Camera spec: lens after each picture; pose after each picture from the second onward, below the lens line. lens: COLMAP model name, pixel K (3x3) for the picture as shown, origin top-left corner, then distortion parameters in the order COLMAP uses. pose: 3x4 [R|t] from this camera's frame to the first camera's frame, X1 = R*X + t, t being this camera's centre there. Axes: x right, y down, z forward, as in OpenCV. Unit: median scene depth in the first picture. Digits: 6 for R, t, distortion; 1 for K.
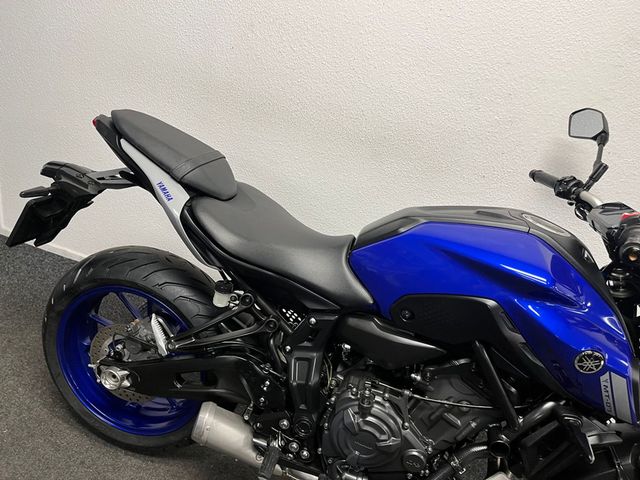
lens RADIAL K [[474.4, 0, 320.0], [0, 474.4, 240.0], [0, 0, 1]] dist [0.000920, 0.000807]
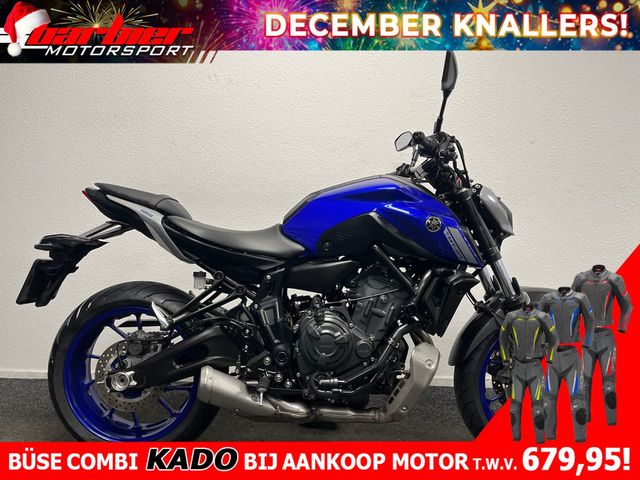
lens RADIAL K [[474.4, 0, 320.0], [0, 474.4, 240.0], [0, 0, 1]] dist [0.000920, 0.000807]
pose [[0.949412, -0.223025, 0.221083, -0.152827], [0.285618, 0.905893, -0.312698, 0.538878], [-0.130538, 0.360024, 0.923765, -0.367126]]
